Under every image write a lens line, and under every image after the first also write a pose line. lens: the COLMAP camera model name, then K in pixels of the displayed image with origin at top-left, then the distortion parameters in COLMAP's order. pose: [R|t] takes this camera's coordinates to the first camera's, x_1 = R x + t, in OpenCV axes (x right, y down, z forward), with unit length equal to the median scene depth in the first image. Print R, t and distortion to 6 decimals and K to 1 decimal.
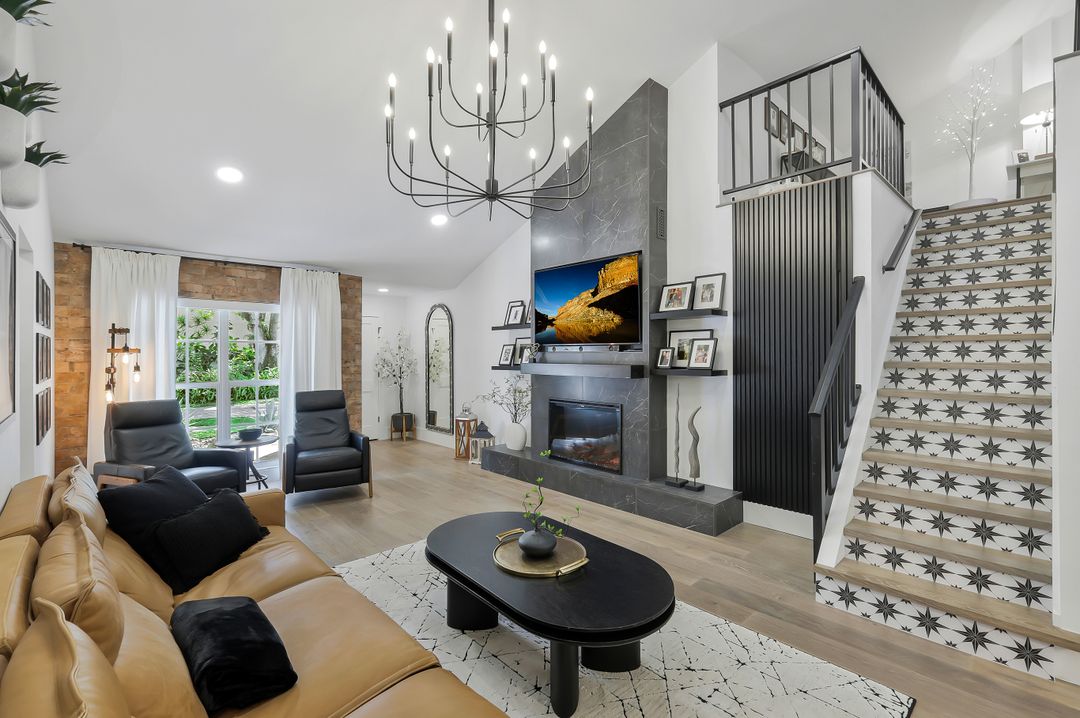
lens RADIAL K [[483.1, 0, 538.0], [0, 483.1, 350.0], [0, 0, 1]] dist [0.000479, -0.000094]
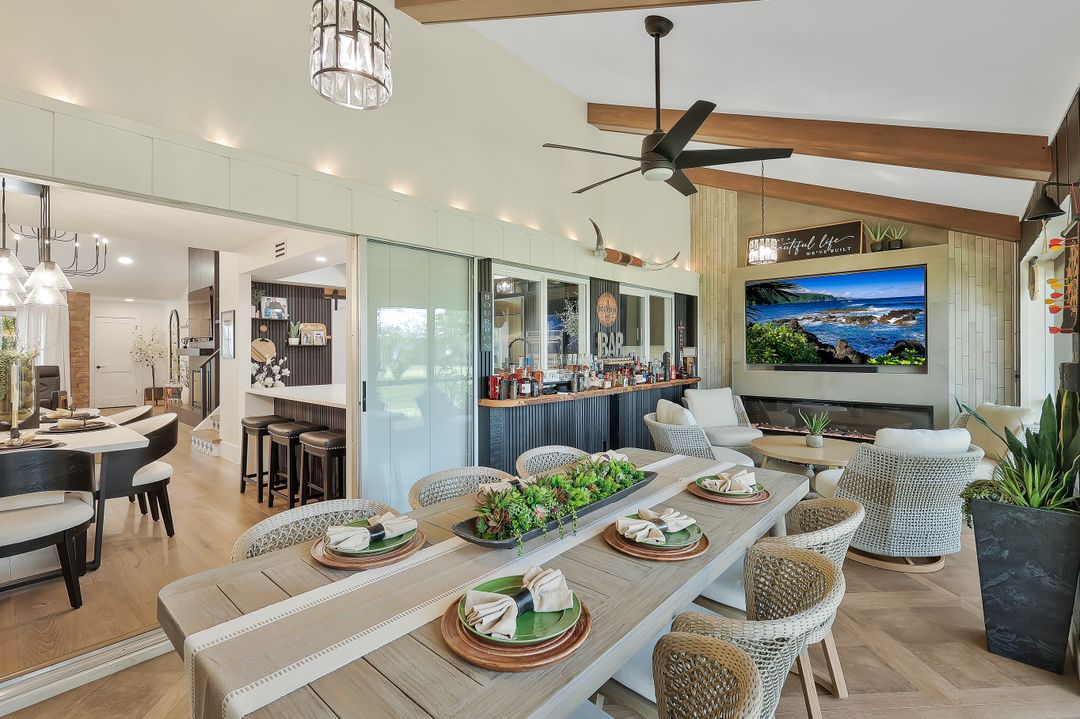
lens RADIAL K [[483.1, 0, 539.4], [0, 483.1, 345.3], [0, 0, 1]] dist [0.000479, -0.000094]
pose [[0.994887, -0.002091, 0.100976, 0.899661], [0.002535, 0.999988, -0.004276, 0.023681], [-0.100966, 0.004510, 0.994880, -0.664244]]
